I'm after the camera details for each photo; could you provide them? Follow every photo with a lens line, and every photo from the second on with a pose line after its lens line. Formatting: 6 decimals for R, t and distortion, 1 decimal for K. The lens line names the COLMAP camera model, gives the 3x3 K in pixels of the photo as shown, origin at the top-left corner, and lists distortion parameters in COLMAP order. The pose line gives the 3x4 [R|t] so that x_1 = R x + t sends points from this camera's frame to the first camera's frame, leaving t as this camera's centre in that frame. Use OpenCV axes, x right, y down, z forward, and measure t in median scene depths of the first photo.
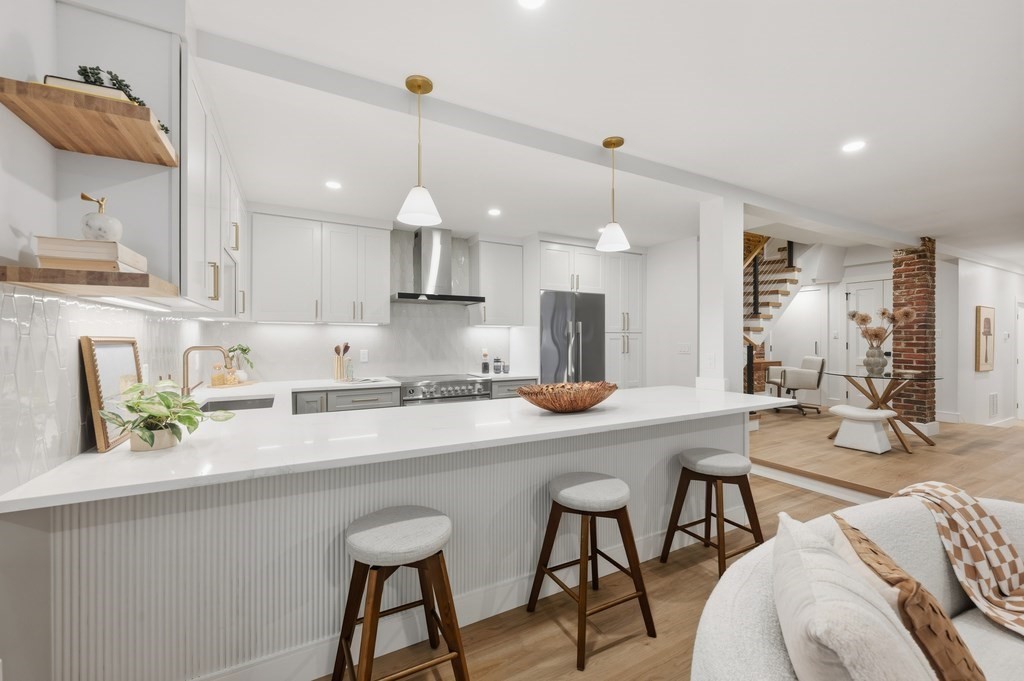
lens RADIAL K [[411.6, 0, 512.2], [0, 411.6, 337.4], [0, 0, 1]] dist [-0.001110, -0.000026]
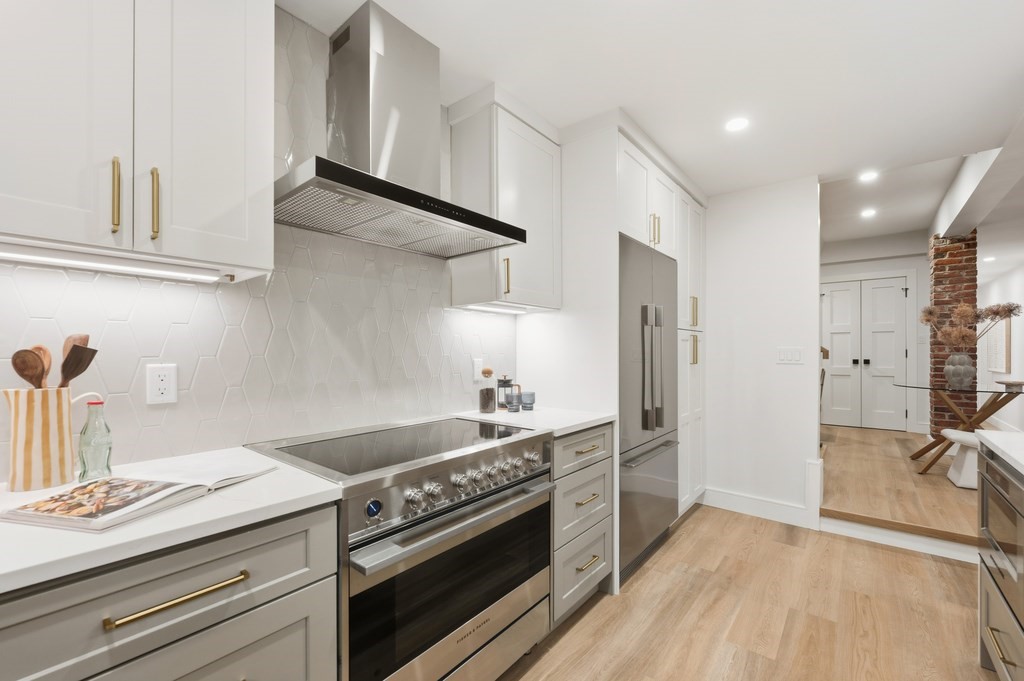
lens RADIAL K [[422.6, 0, 510.1], [0, 422.6, 348.5], [0, 0, 1]] dist [0.000243, 0.000067]
pose [[0.929168, 0.000819, 0.369657, -0.213455], [0.001131, 0.999987, -0.005058, 0.018913], [-0.369657, 0.005118, 0.929154, 0.558357]]
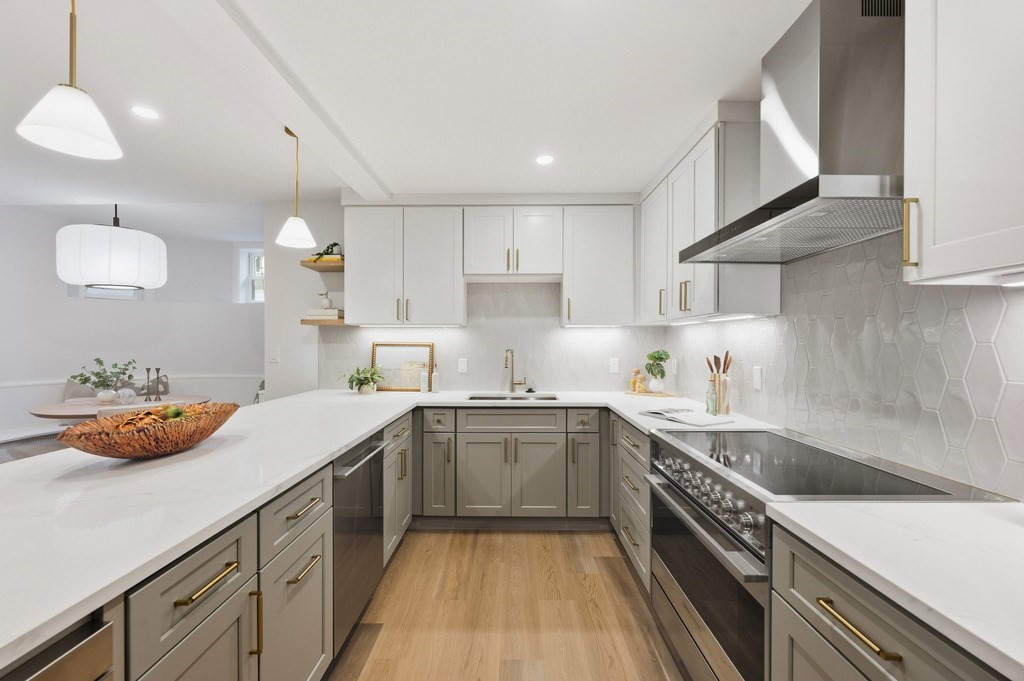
lens RADIAL K [[416.7, 0, 511.5], [0, 416.7, 343.8], [0, 0, 1]] dist [-0.001816, -0.000081]
pose [[-0.485226, -0.001586, -0.874387, 0.217341], [-0.001898, 0.999998, -0.000760, 0.002600], [0.874386, 0.001291, -0.485228, 0.871348]]
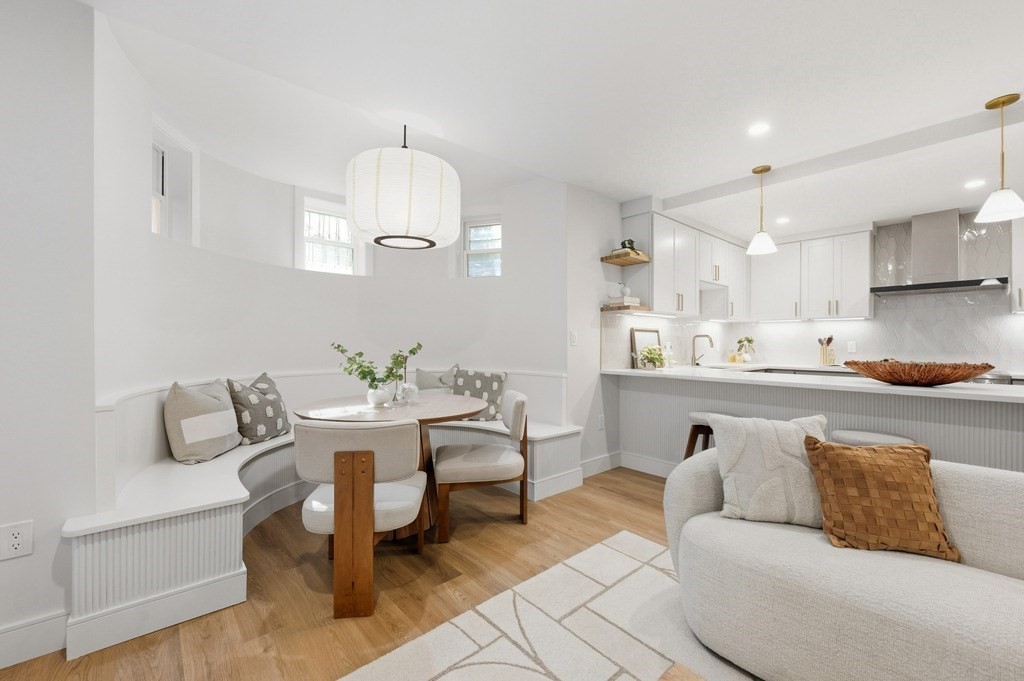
lens RADIAL K [[413.3, 0, 510.9], [0, 413.3, 340.8], [0, 0, 1]] dist [-0.001381, -0.000034]
pose [[0.220094, -0.008059, -0.975445, 0.471793], [-0.002183, 0.999959, -0.008754, 0.034781], [0.975476, 0.004057, 0.220067, -0.135885]]
